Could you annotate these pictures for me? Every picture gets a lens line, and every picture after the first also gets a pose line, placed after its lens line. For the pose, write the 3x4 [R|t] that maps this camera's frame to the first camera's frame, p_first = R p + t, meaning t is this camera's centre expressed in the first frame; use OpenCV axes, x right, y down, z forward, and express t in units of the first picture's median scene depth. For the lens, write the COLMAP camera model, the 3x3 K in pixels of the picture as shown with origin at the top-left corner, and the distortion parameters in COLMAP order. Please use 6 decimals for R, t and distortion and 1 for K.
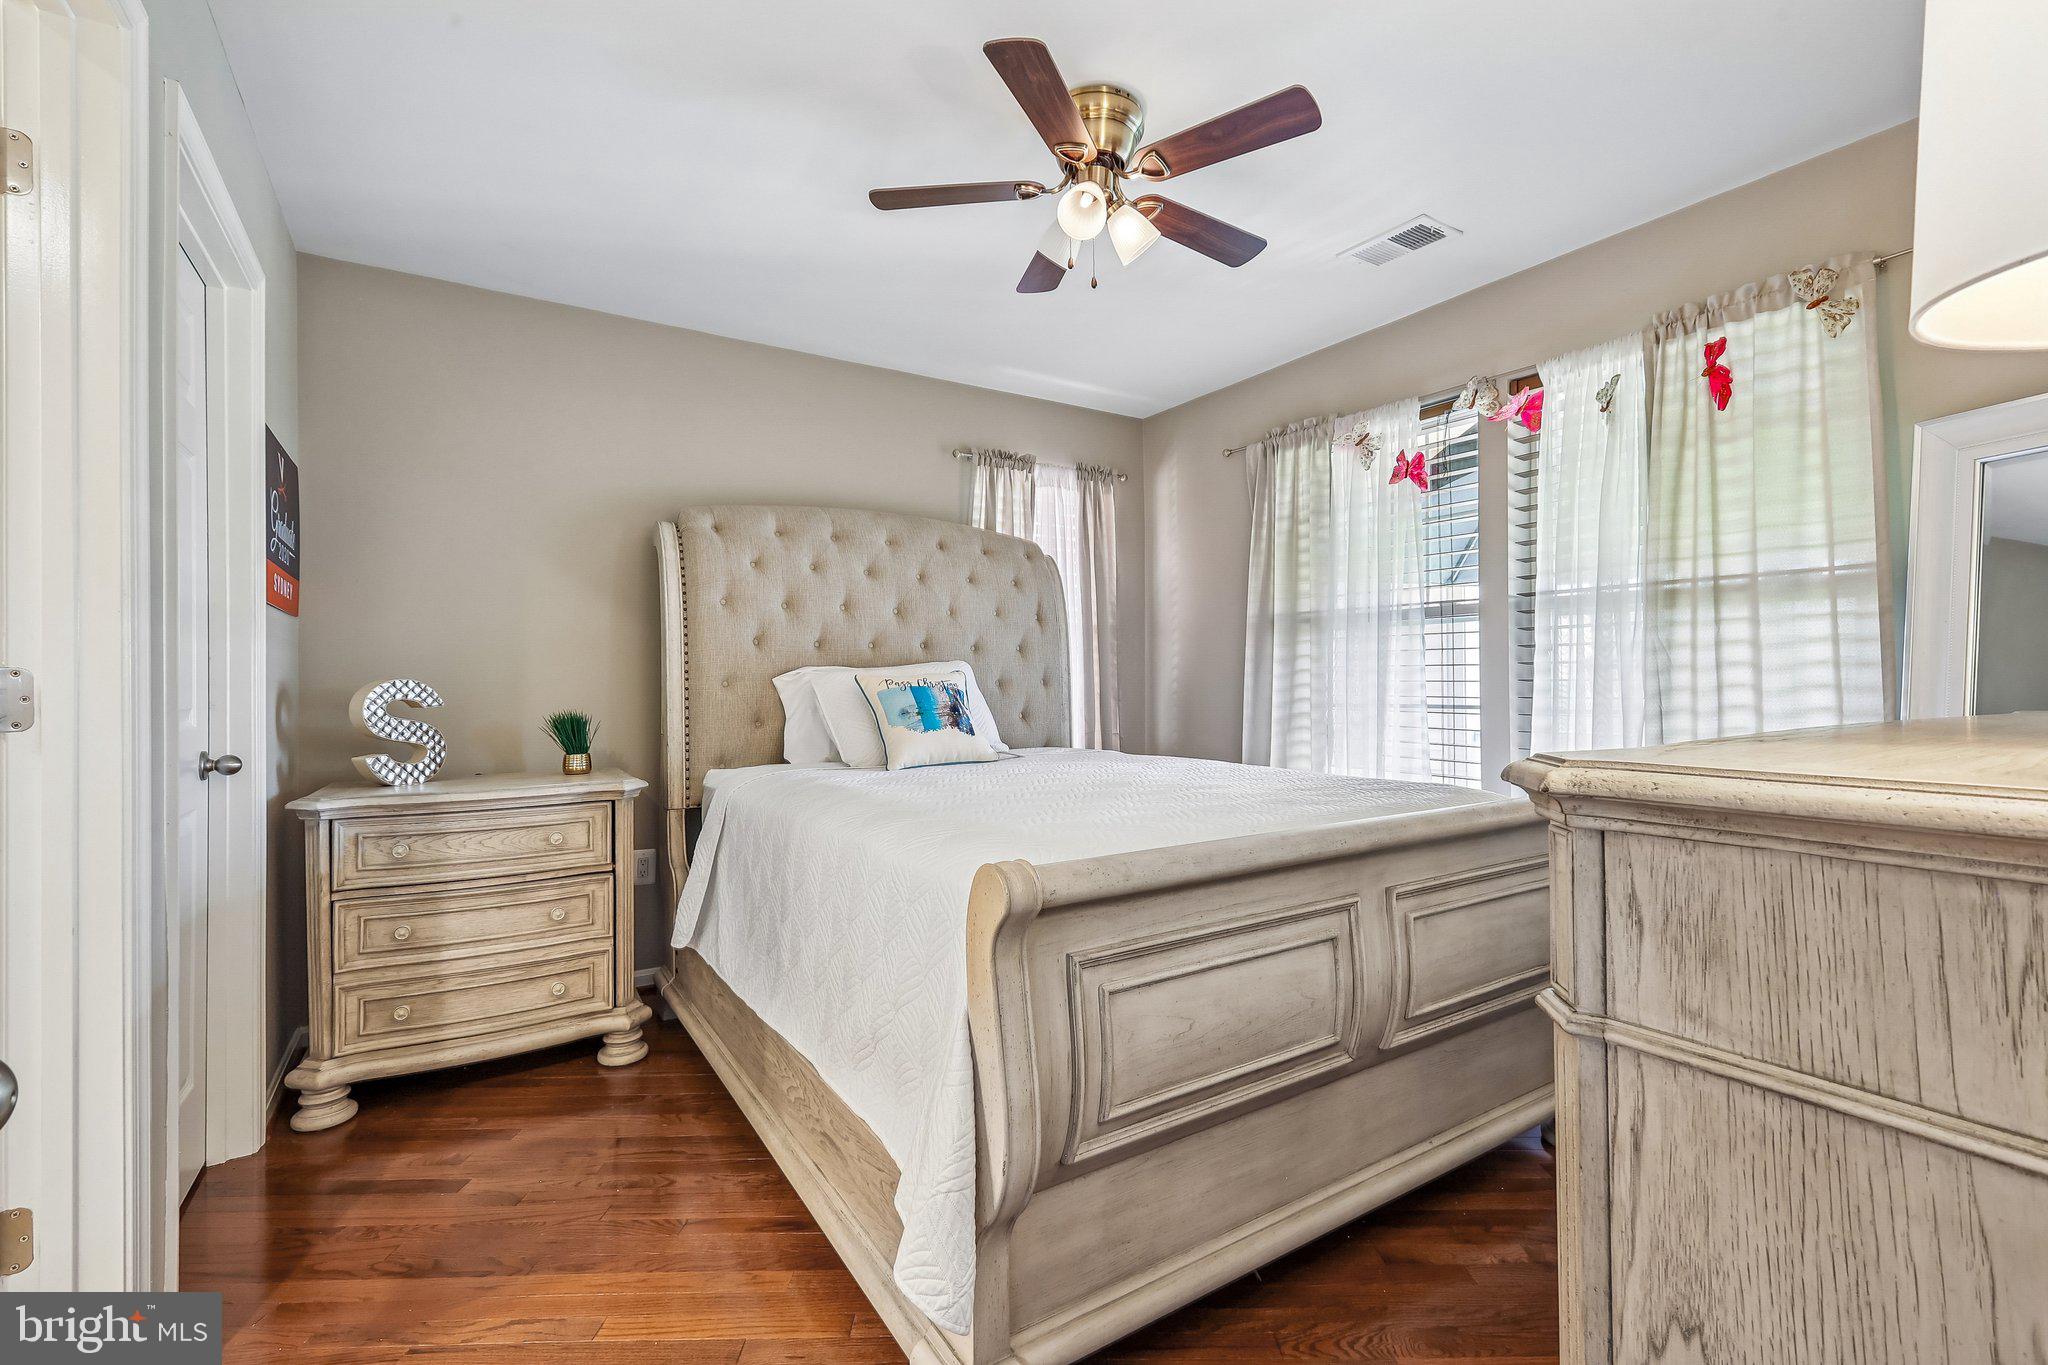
lens RADIAL K [[903.6, 0, 1024.0], [0, 903.6, 682.5], [0, 0, 1]] dist [0.000260, 0.000017]
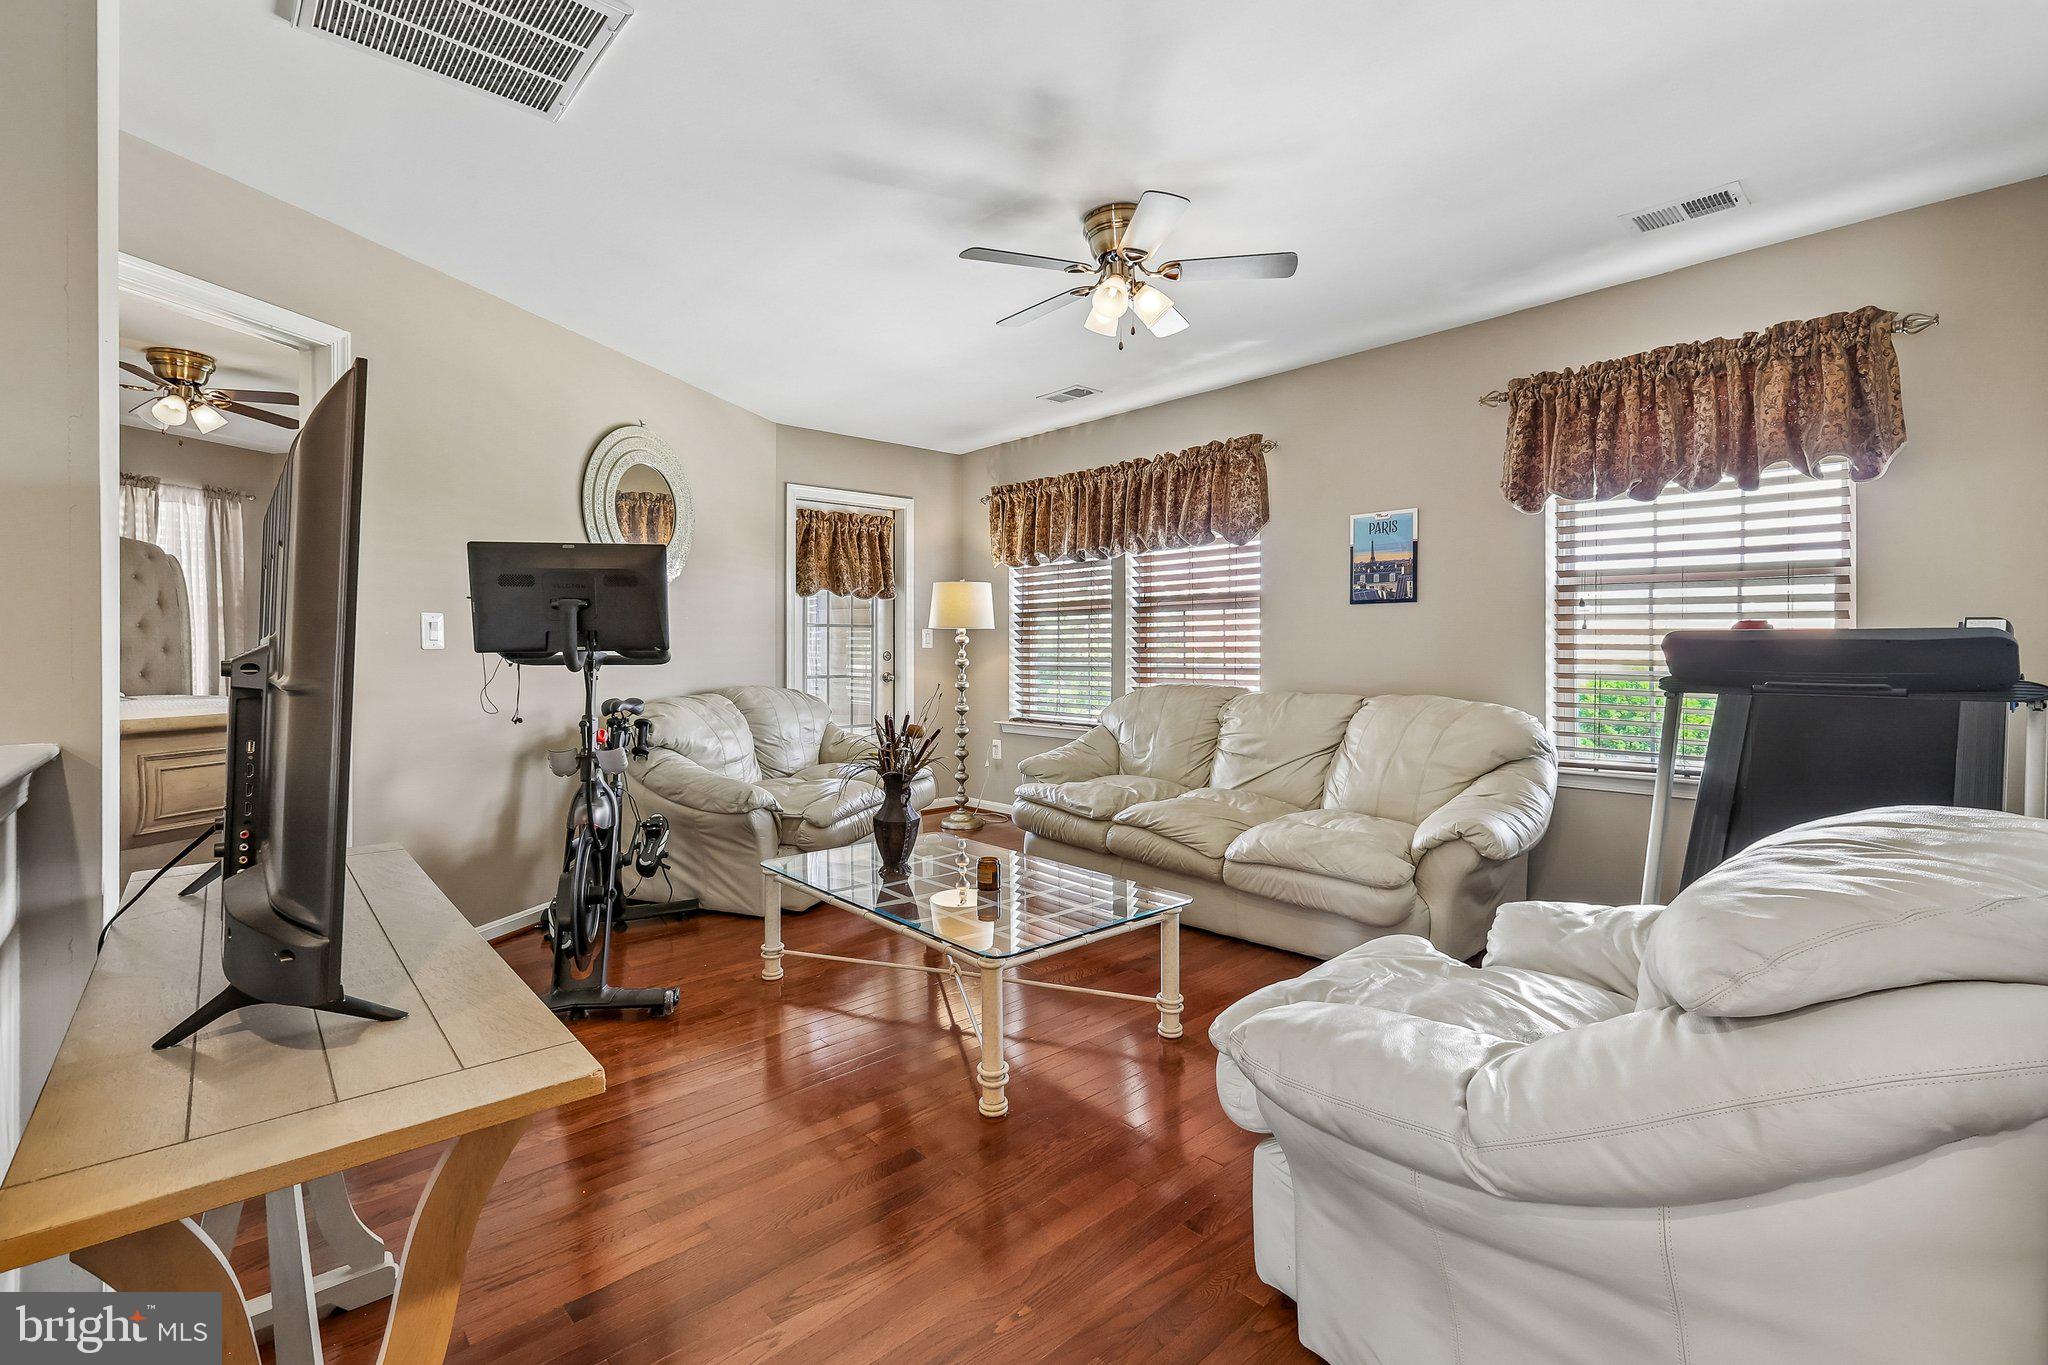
lens RADIAL K [[900.6, 0, 1017.0], [0, 900.6, 655.3], [0, 0, 1]] dist [0.000149, -0.000171]
pose [[0.737975, 0.004114, 0.674816, 0.051359], [-0.010179, 0.999936, 0.005036, -0.011090], [-0.674751, -0.010585, 0.737969, -0.835040]]
